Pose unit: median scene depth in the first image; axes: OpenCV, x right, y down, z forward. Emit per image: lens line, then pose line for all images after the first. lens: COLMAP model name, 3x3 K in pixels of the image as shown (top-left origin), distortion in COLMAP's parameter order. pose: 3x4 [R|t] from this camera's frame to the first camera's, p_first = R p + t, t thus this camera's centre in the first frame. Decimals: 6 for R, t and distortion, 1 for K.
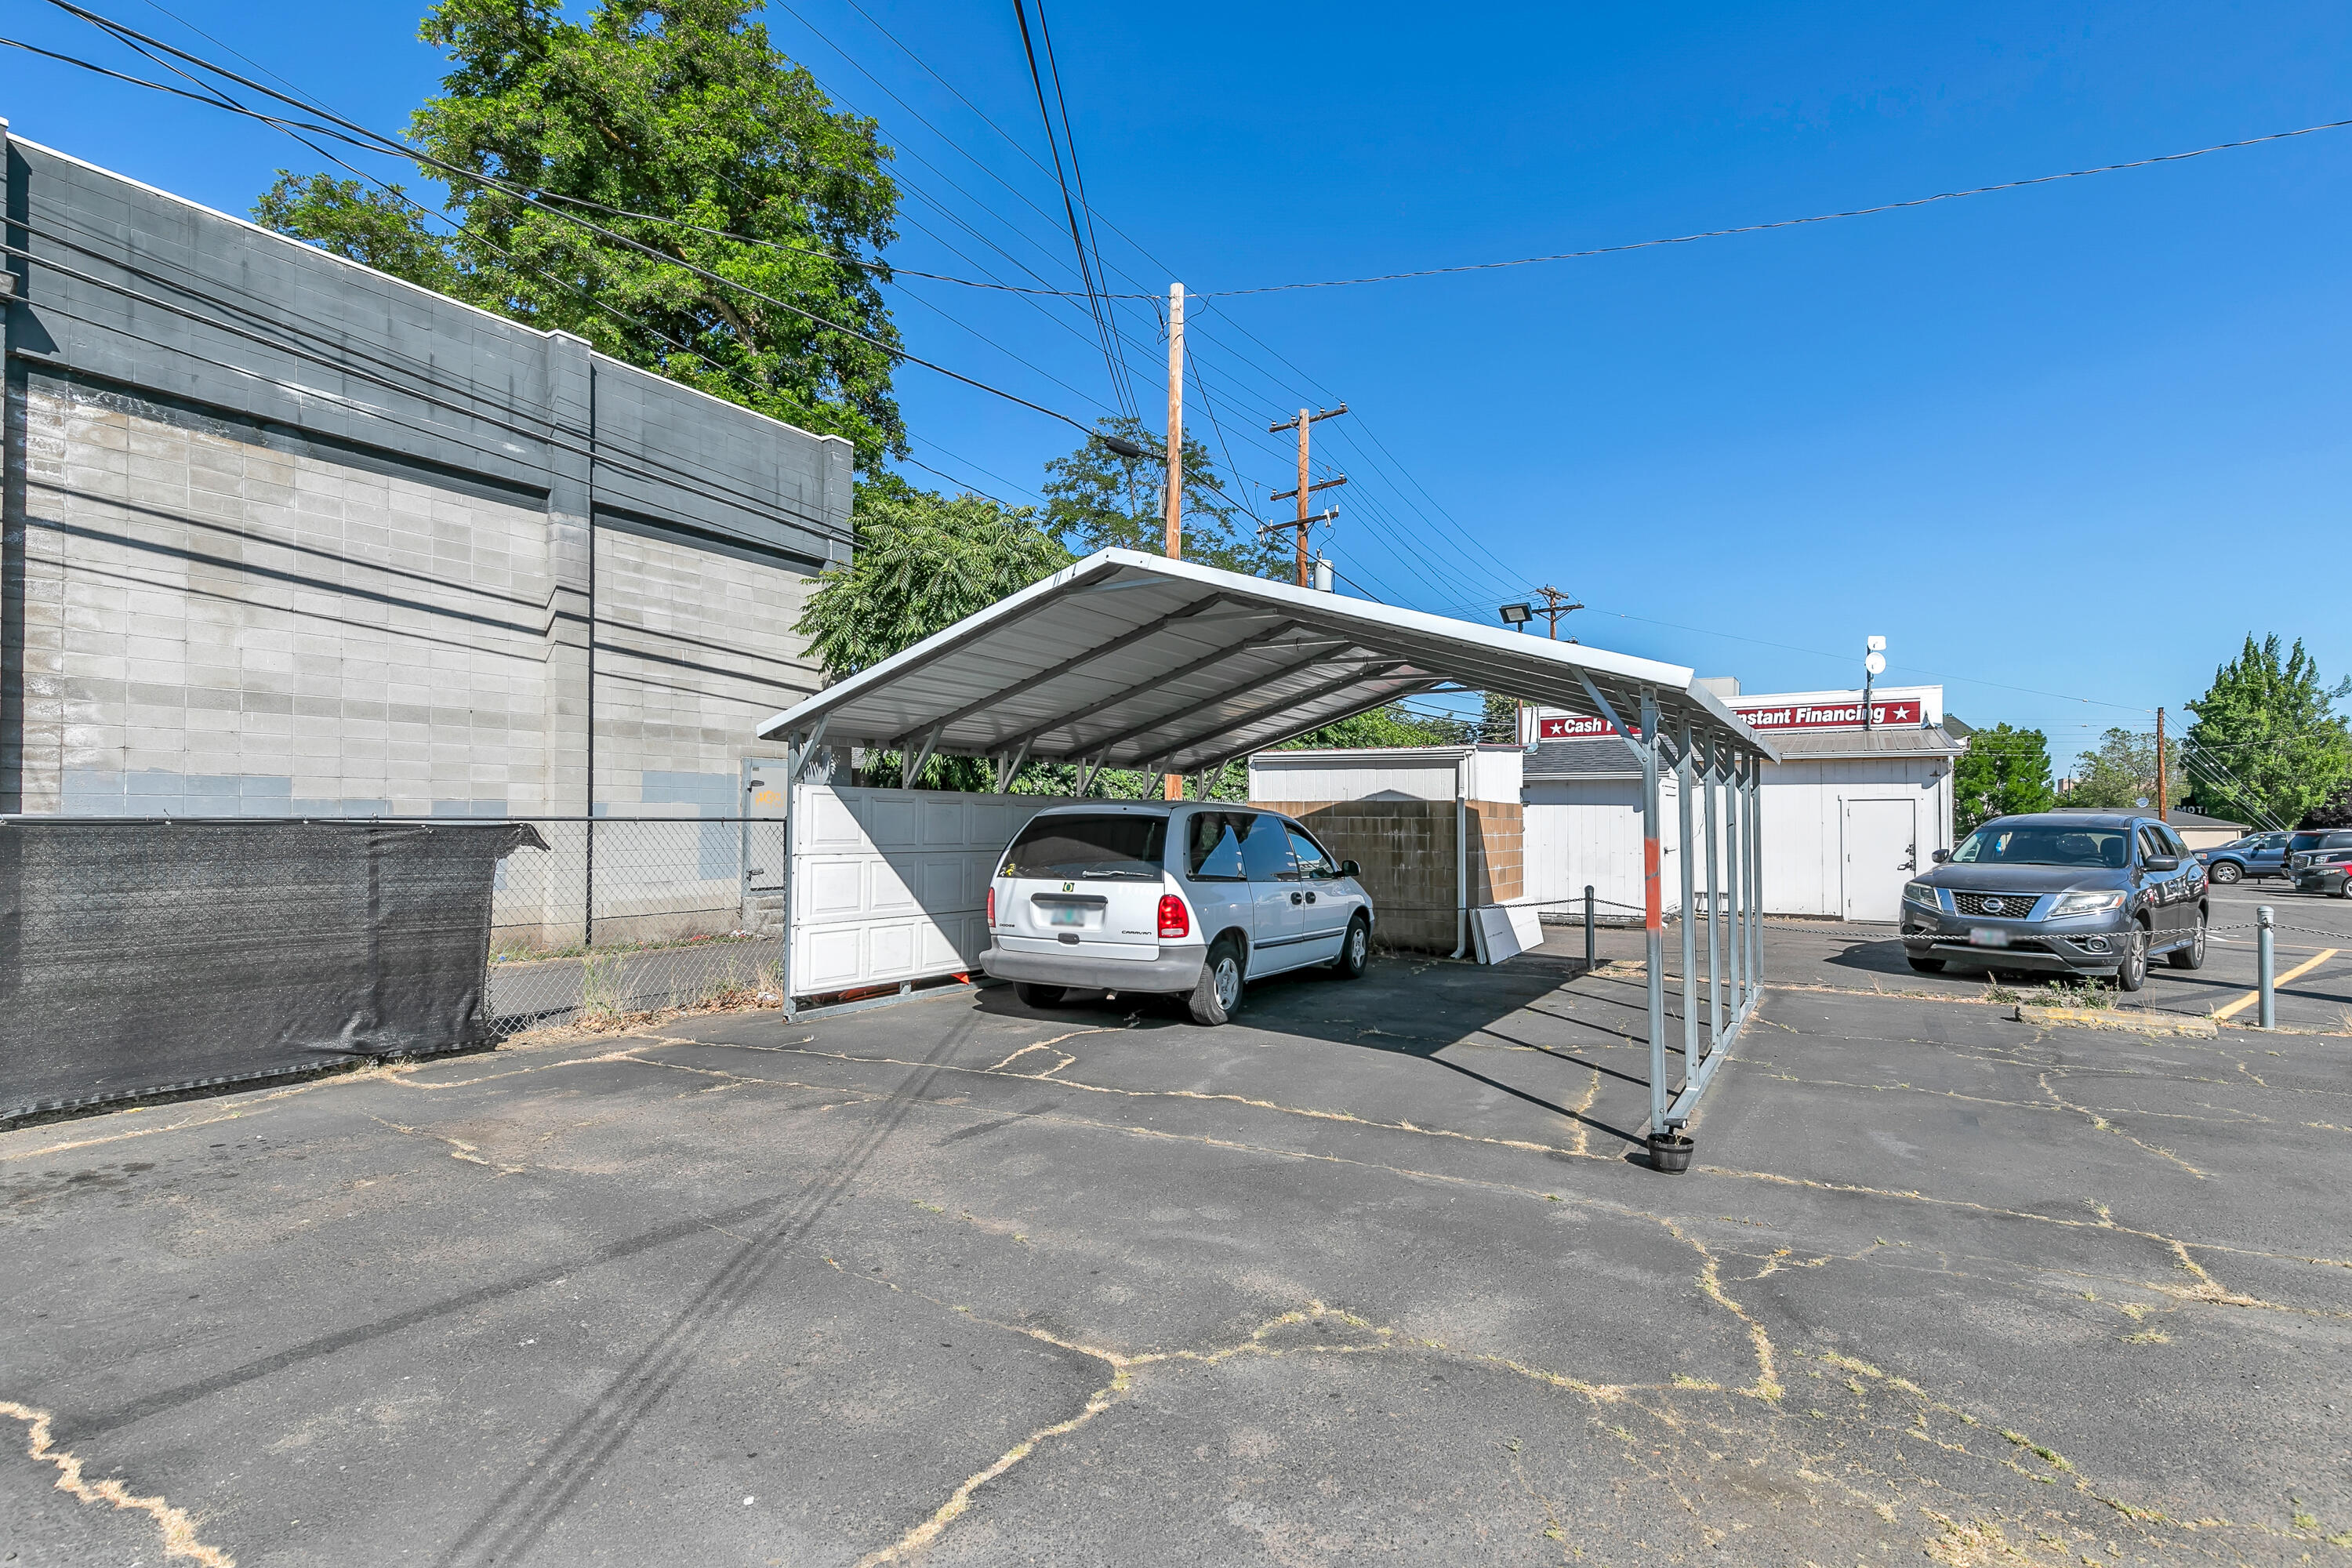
lens RADIAL K [[1103.7, 0, 1210.2], [0, 1103.7, 818.3], [0, 0, 1]] dist [-0.004158, -0.000400]
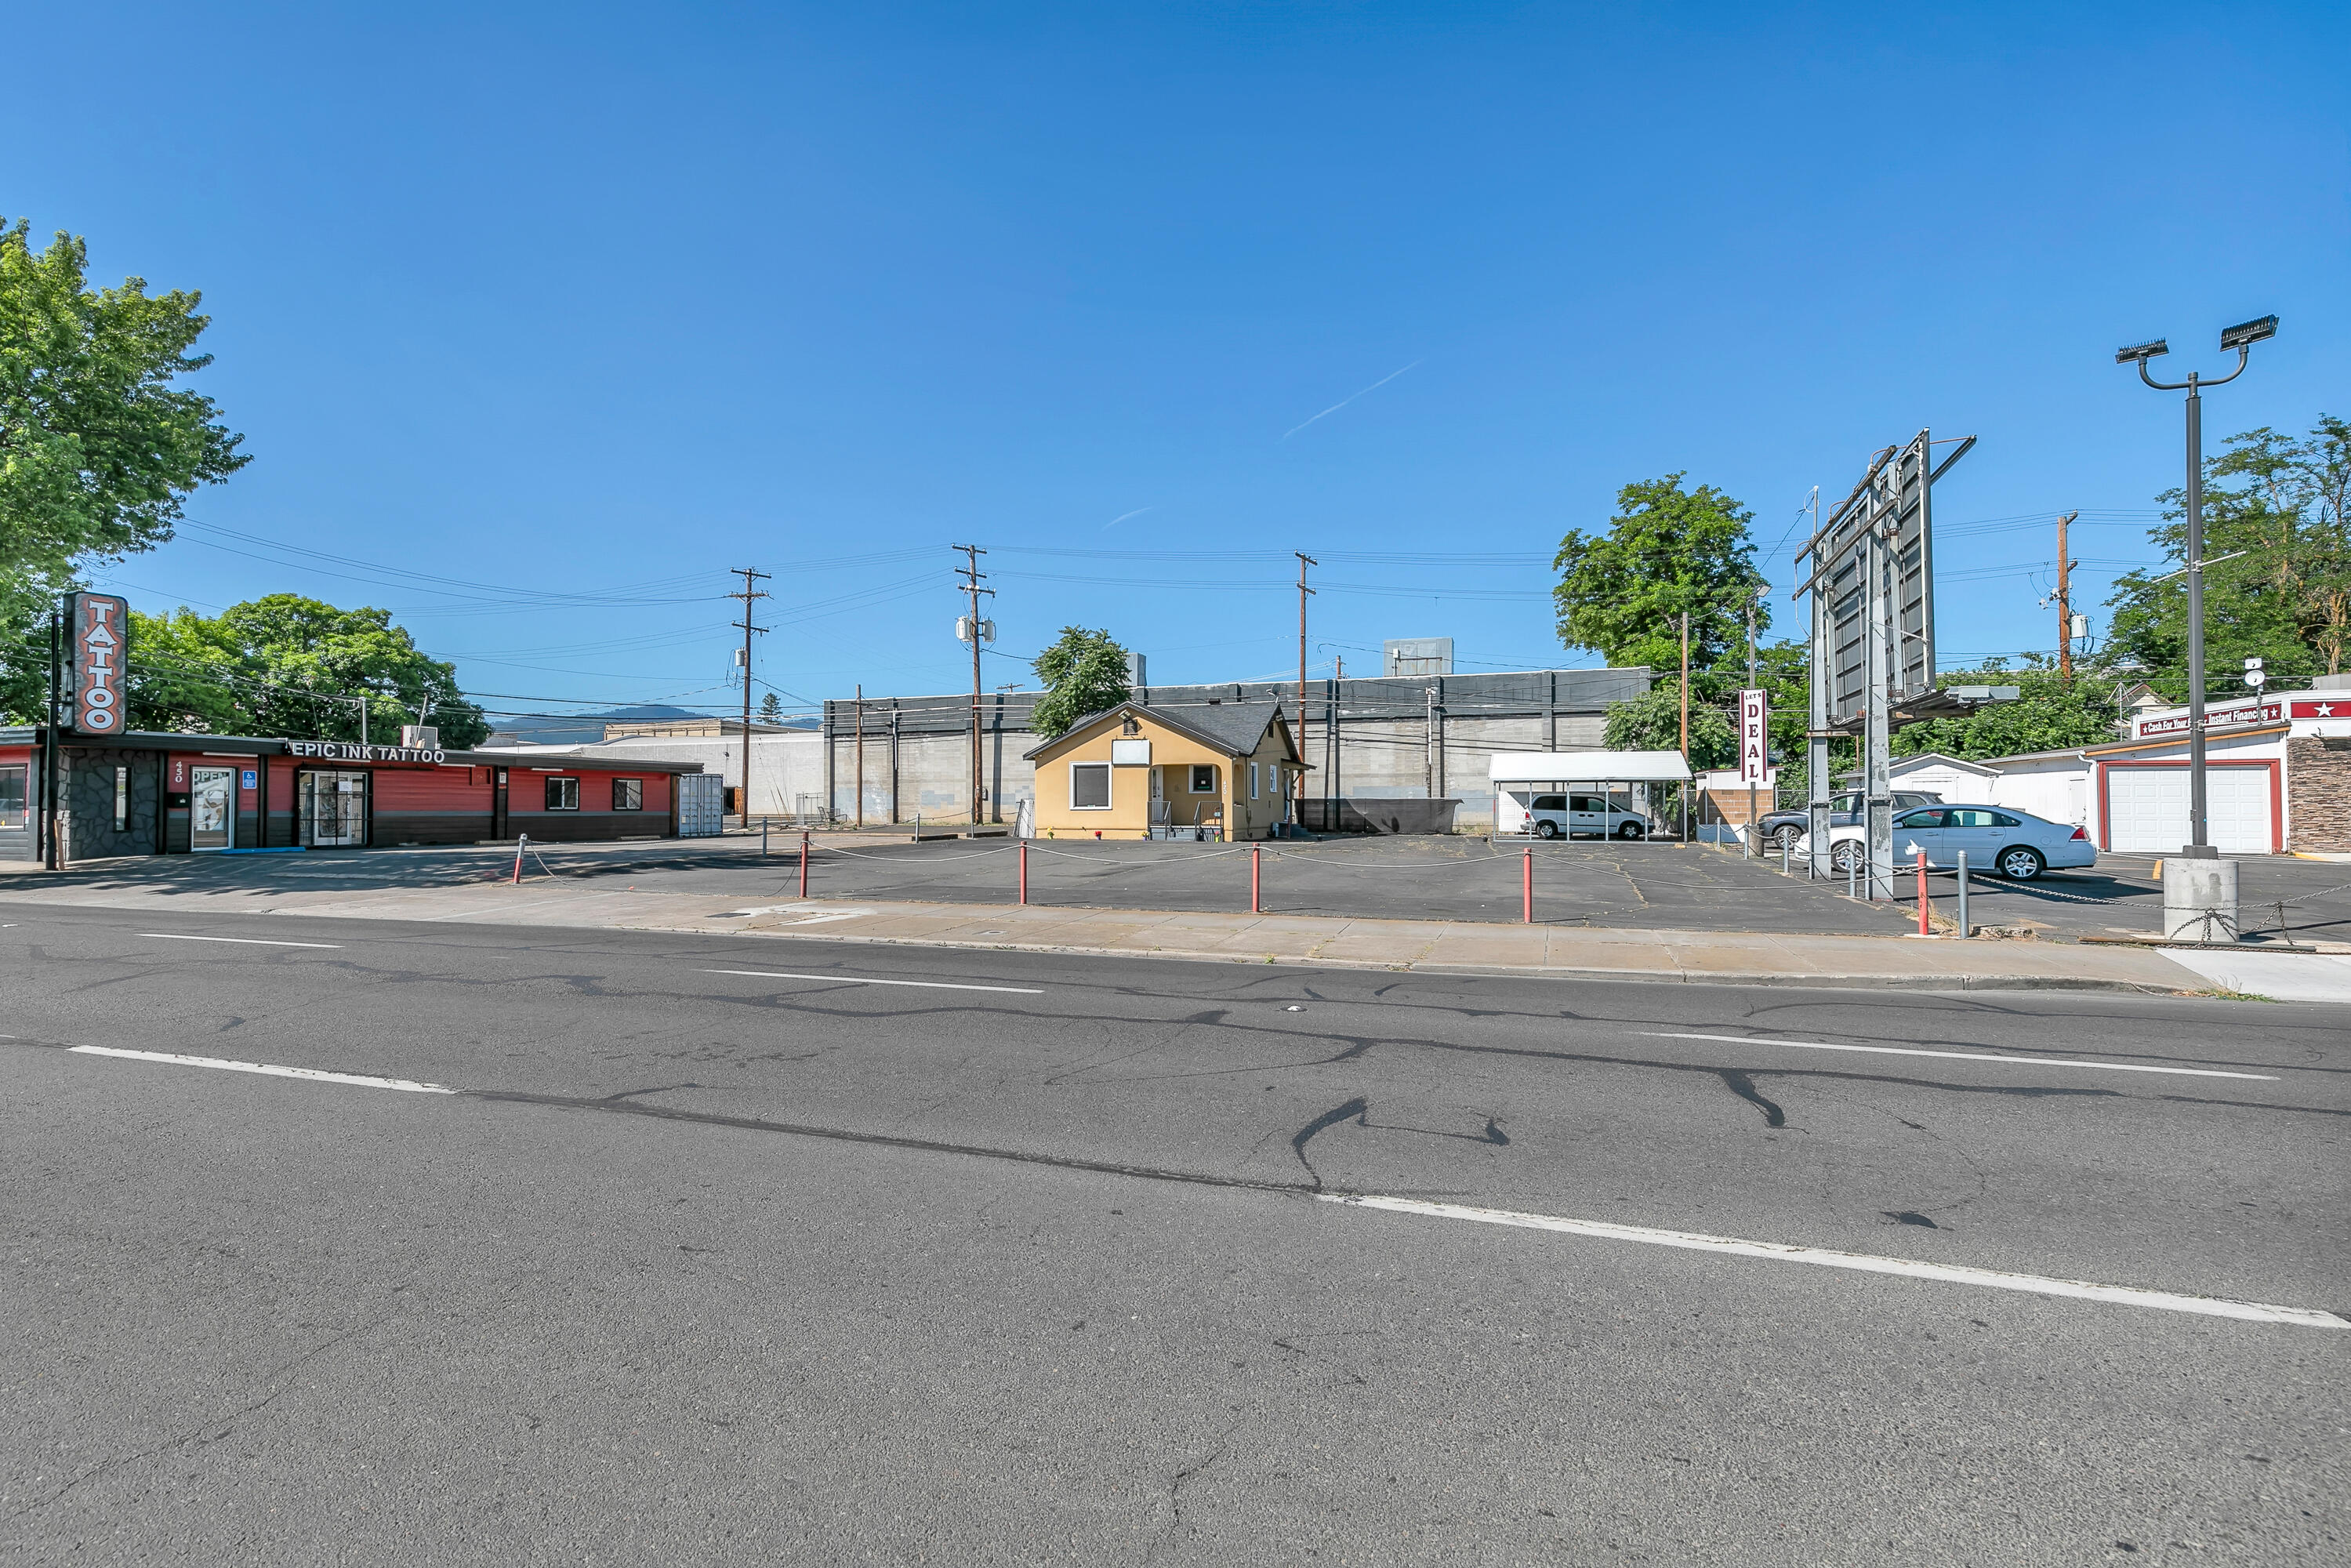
lens RADIAL K [[1086.1, 0, 1178.3], [0, 1086.1, 779.6], [0, 0, 1]] dist [0.009806, -0.000222]
pose [[0.209184, -0.025755, -0.977537, 3.655383], [0.007237, 0.999667, -0.024789, 0.025771], [0.977849, -0.001888, 0.209301, -1.332170]]
